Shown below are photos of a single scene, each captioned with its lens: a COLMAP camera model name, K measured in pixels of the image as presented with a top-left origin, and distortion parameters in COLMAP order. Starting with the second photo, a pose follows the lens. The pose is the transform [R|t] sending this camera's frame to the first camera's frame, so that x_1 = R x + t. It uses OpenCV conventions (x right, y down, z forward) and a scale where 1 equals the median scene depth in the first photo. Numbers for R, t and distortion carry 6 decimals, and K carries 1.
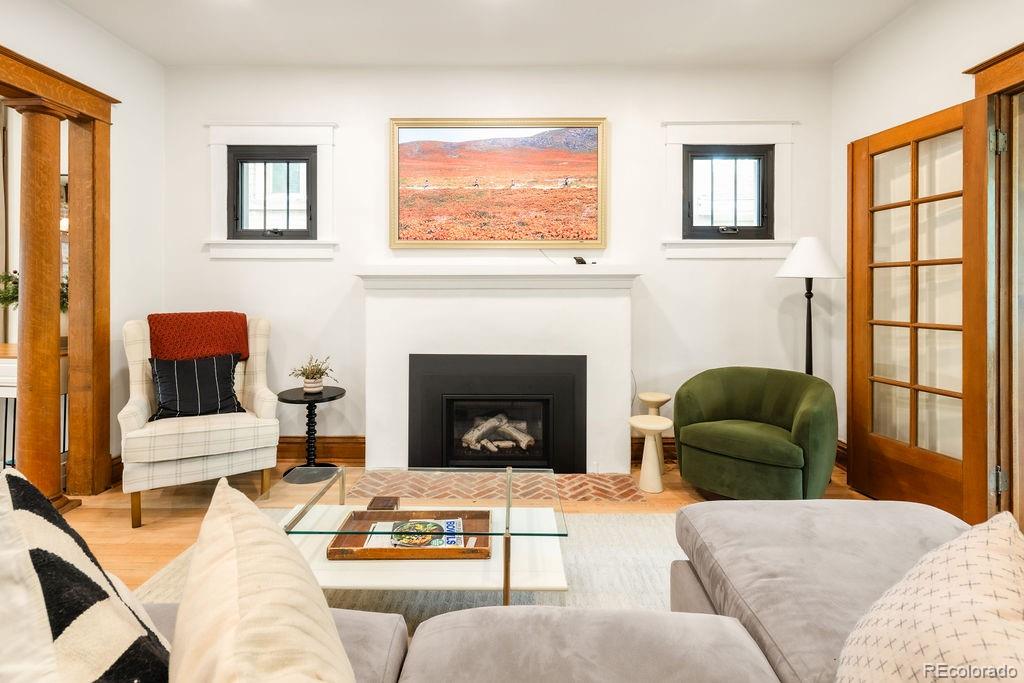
lens RADIAL K [[497.3, 0, 507.0], [0, 497.3, 288.0], [0, 0, 1]] dist [0.004010, -0.003552]
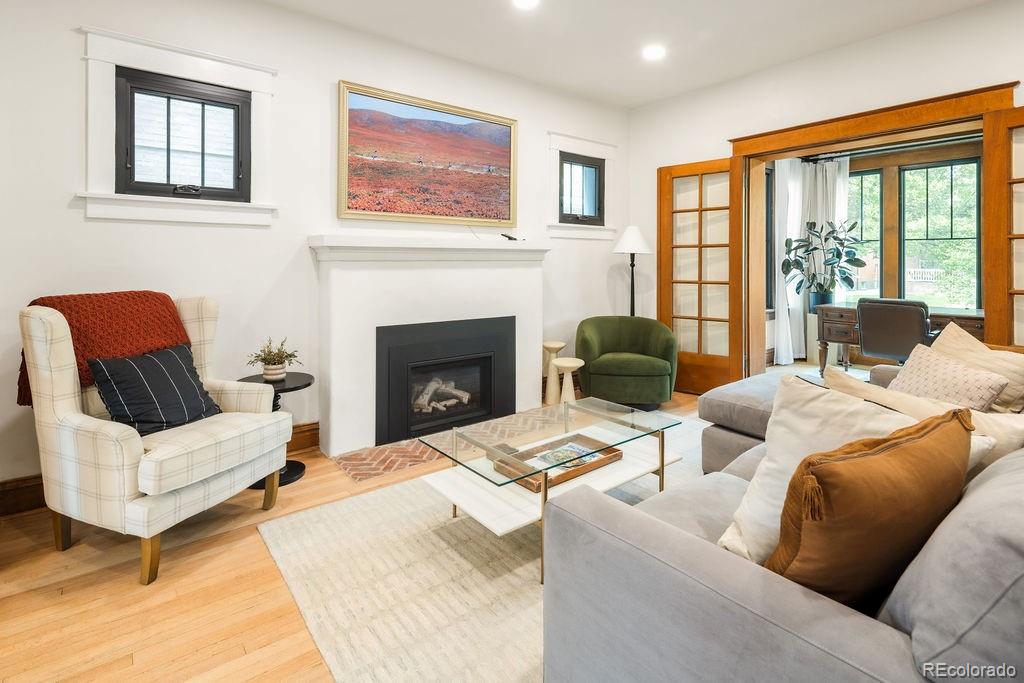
lens RADIAL K [[497.3, 0, 503.5], [0, 497.3, 260.2], [0, 0, 1]] dist [0.004010, -0.003552]
pose [[0.781219, 0.001251, 0.624256, -0.597780], [-0.001335, 0.999999, -0.000333, 0.000732], [-0.624256, -0.000573, 0.781220, 0.071333]]
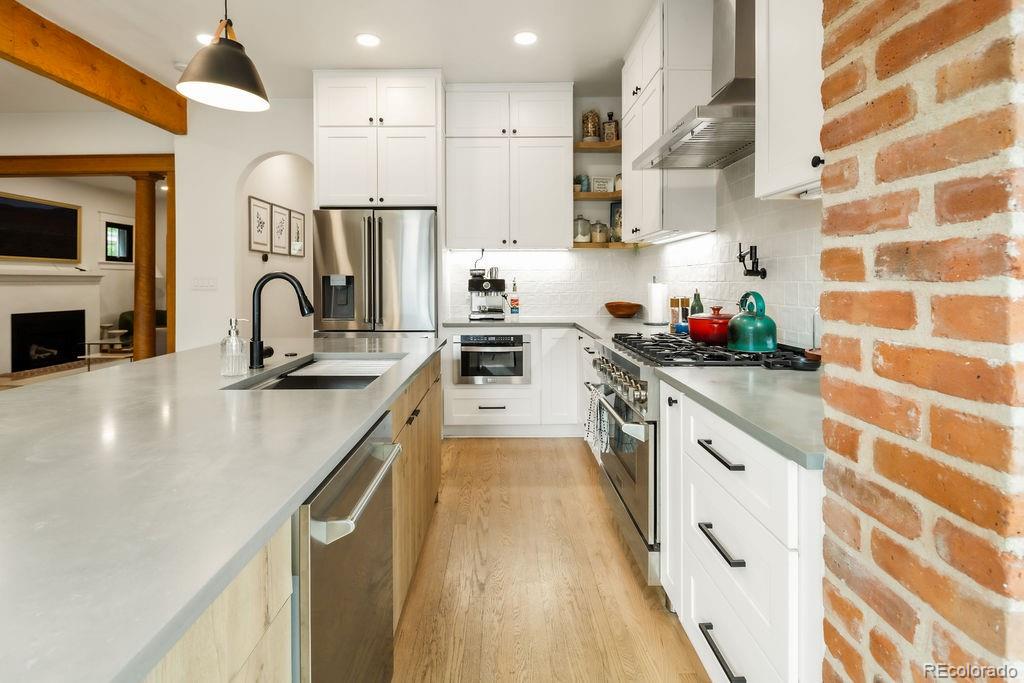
lens RADIAL K [[497.3, 0, 505.0], [0, 497.3, 284.8], [0, 0, 1]] dist [0.004010, -0.003552]
pose [[-0.023960, -0.004341, 0.999704, -2.175442], [-0.001992, 0.999989, 0.004294, 0.002687], [-0.999711, -0.001889, -0.023968, -0.905564]]
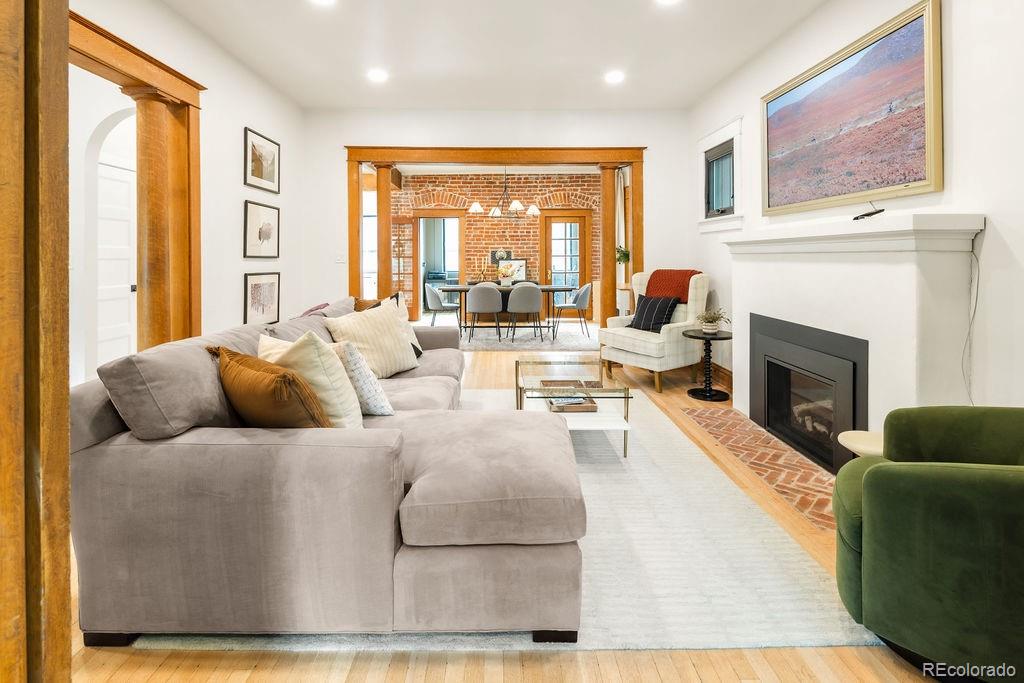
lens RADIAL K [[497.3, 0, 505.2], [0, 497.3, 256.5], [0, 0, 1]] dist [0.004010, -0.003552]
pose [[0.020452, -0.000607, -0.999791, 0.872007], [0.005409, 0.999985, -0.000496, 0.005805], [0.999776, -0.005397, 0.020455, 0.422071]]
